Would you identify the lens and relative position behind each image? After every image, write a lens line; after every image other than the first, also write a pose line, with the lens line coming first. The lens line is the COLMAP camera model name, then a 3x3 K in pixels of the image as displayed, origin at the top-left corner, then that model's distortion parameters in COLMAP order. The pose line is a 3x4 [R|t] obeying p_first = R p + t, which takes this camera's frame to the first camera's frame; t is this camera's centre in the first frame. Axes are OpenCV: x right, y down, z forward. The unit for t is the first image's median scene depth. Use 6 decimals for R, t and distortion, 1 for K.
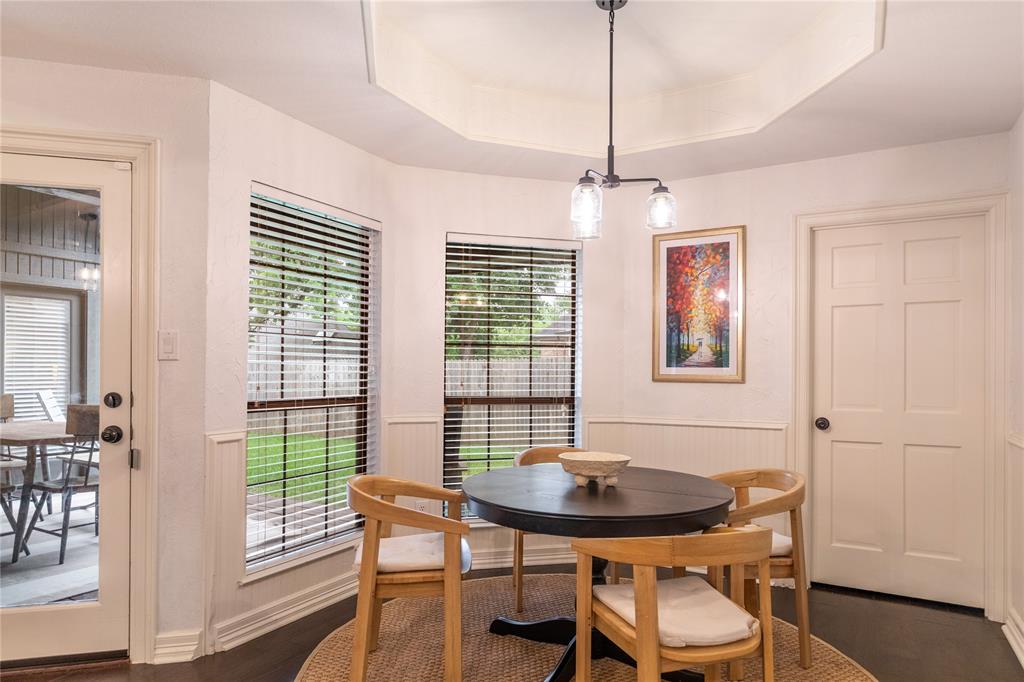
lens RADIAL K [[613.2, 0, 499.0], [0, 613.2, 368.2], [0, 0, 1]] dist [-0.003172, 0.001147]
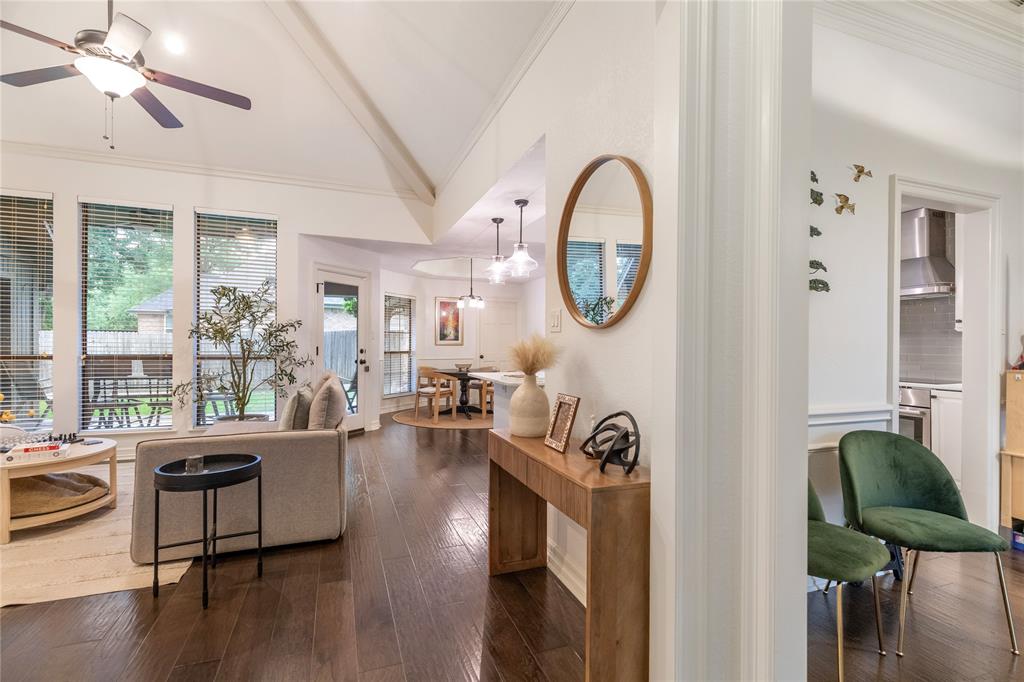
lens RADIAL K [[479.0, 0, 508.5], [0, 479.0, 345.8], [0, 0, 1]] dist [0.008799, -0.001658]
pose [[0.635919, -0.006694, 0.771726, -1.412003], [-0.006061, 0.999888, 0.013668, -0.010632], [-0.771732, -0.013369, 0.635808, -0.819737]]
